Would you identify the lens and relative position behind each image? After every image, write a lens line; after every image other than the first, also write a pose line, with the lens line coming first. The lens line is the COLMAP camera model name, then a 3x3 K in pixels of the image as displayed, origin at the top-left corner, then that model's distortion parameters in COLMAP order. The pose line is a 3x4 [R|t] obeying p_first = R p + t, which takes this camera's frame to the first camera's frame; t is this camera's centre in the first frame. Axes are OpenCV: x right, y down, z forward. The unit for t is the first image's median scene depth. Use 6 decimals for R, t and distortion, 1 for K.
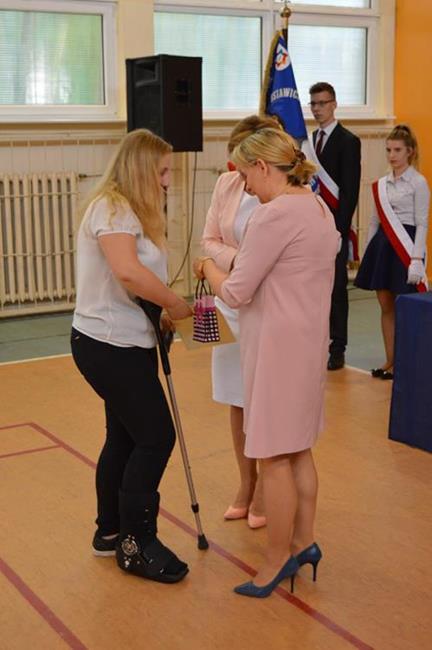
lens RADIAL K [[1000.3, 0, 216.0], [0, 1000.3, 325.0], [0, 0, 1]] dist [-0.000497, 0.038787]
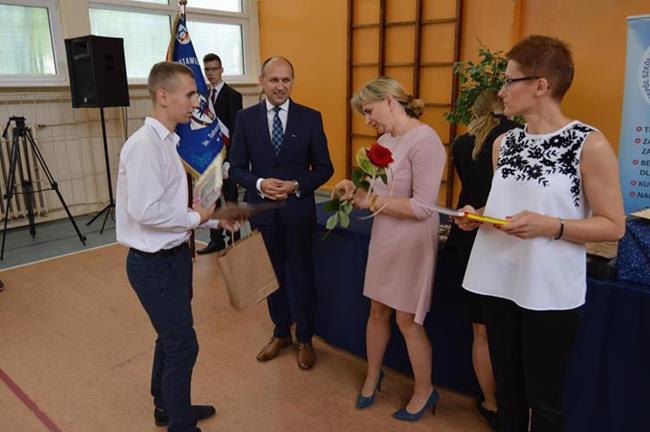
lens RADIAL K [[527.6, 0, 324.1], [0, 527.6, 218.1], [0, 0, 1]] dist [-0.007680, 0.001956]
pose [[0.960038, -0.078012, 0.268778, 0.047265], [0.067922, 0.996599, 0.046653, -0.039413], [-0.271503, -0.026533, 0.962072, 0.254822]]
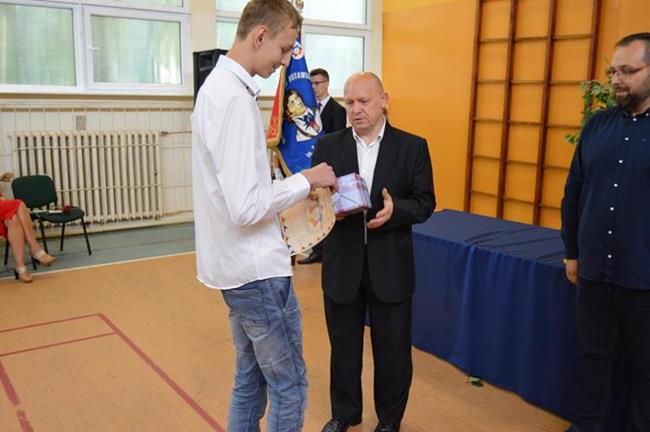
lens RADIAL K [[630.3, 0, 328.2], [0, 630.3, 210.7], [0, 0, 1]] dist [-0.009003, -0.008580]
pose [[0.997622, 0.003644, 0.068832, 0.052941], [-0.001542, 0.999532, -0.030561, -0.012556], [-0.068911, 0.030383, 0.997160, 0.111355]]
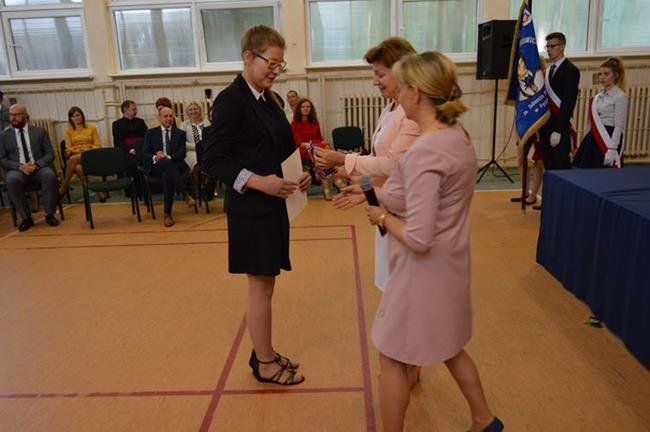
lens RADIAL K [[549.6, 0, 327.3], [0, 549.6, 206.0], [0, 0, 1]] dist [0.003588, 0.006232]
pose [[0.842321, 0.103452, -0.528955, 0.274369], [-0.075758, 0.994388, 0.073842, -0.009922], [0.533626, -0.022126, 0.845431, 0.080076]]
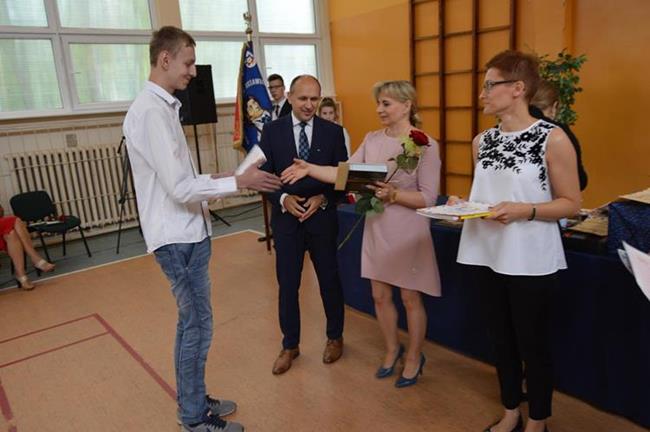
lens RADIAL K [[508.6, 0, 325.0], [0, 508.6, 216.0], [0, 0, 1]] dist [-0.012519, 0.005616]
pose [[0.989948, -0.091755, 0.107631, 0.071575], [0.089976, 0.995717, 0.021275, -0.027433], [-0.109122, -0.011377, 0.993963, 0.184360]]
